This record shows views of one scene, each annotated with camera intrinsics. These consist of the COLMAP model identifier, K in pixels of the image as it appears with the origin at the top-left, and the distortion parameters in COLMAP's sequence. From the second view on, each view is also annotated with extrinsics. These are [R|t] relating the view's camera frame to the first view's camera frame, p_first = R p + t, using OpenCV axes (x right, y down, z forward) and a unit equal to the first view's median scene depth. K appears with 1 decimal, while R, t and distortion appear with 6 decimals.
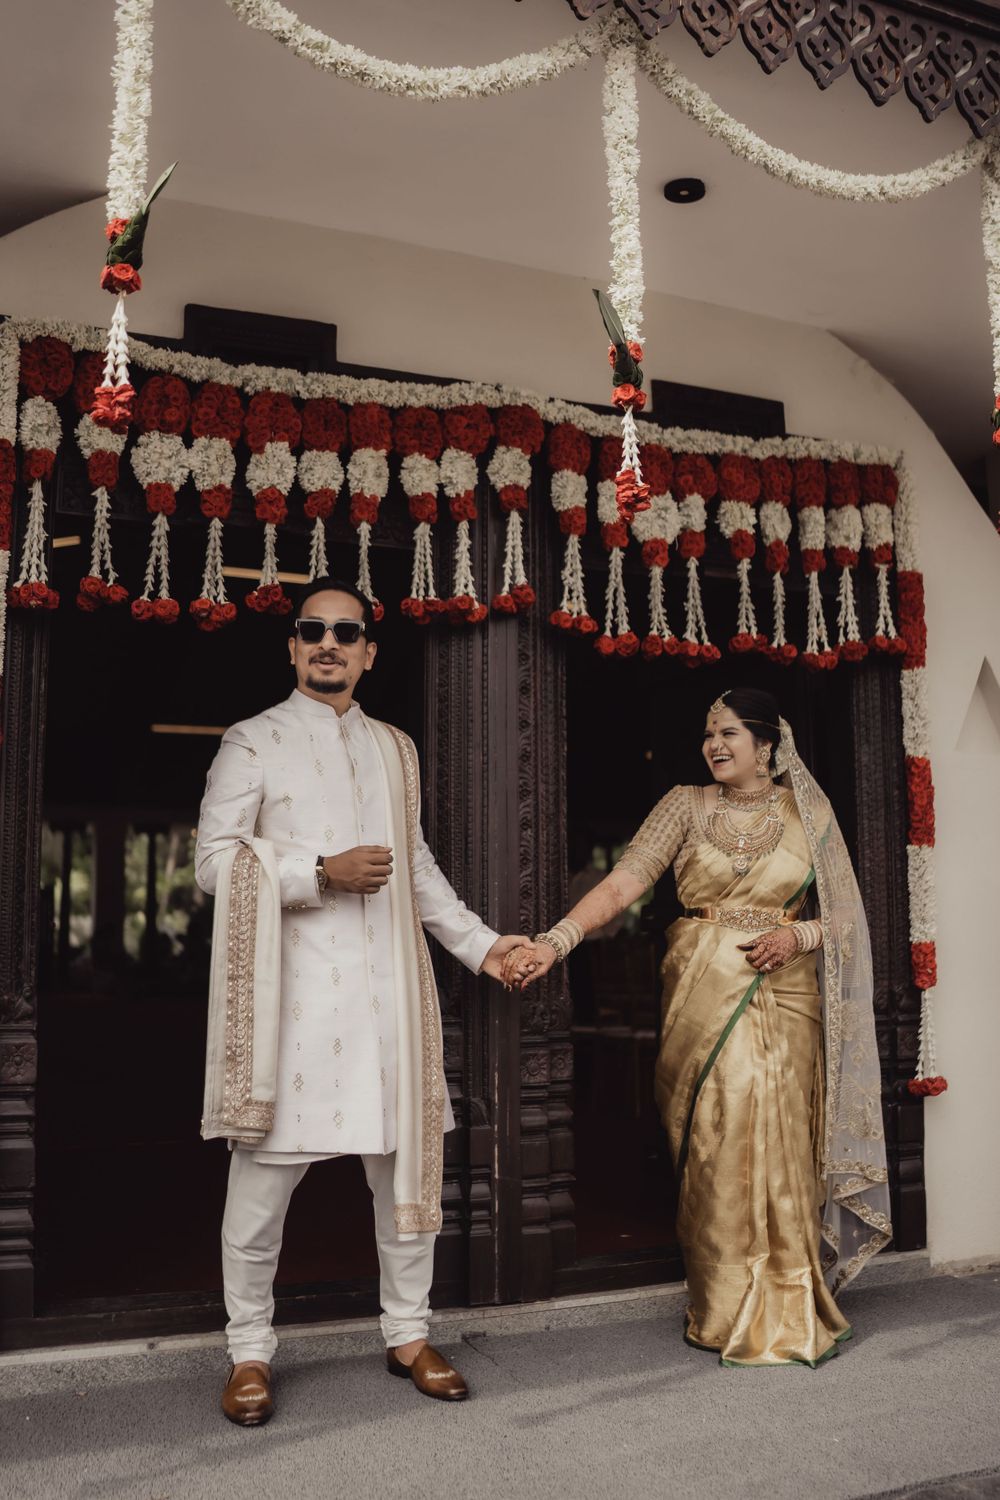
lens RADIAL K [[1473.4, 0, 513.0], [0, 1473.4, 736.6], [0, 0, 1]] dist [-0.195114, 0.238587]
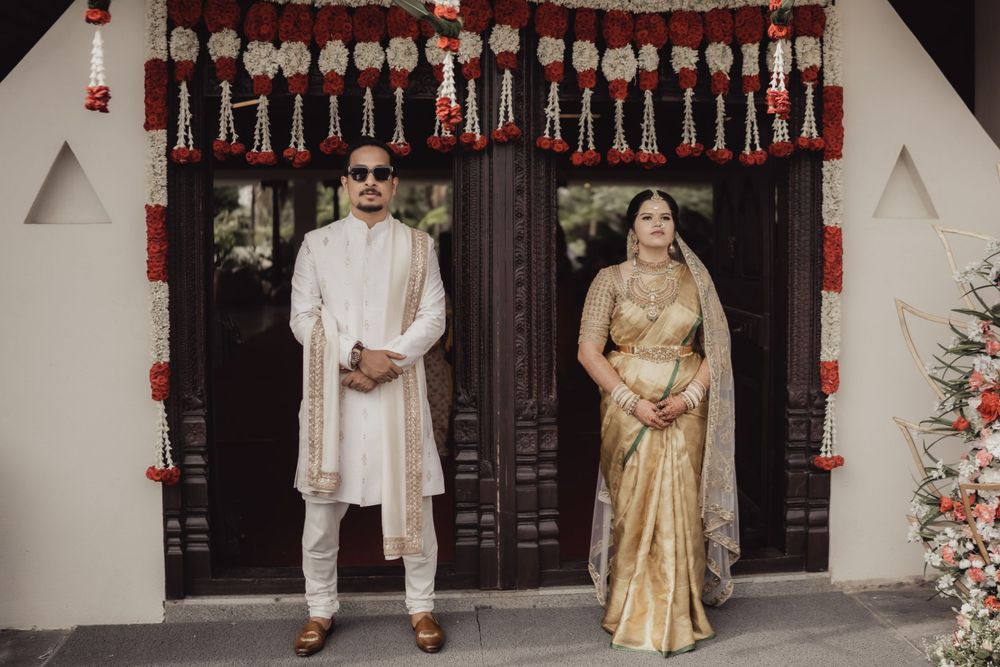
lens RADIAL K [[1072.3, 0, 559.6], [0, 1072.3, 288.0], [0, 0, 1]] dist [-0.188216, 0.222655]
pose [[0.961429, 0.016942, -0.274531, 0.350570], [0.031402, 0.984814, 0.170748, -0.121409], [0.273255, -0.172783, 0.946297, -0.020764]]
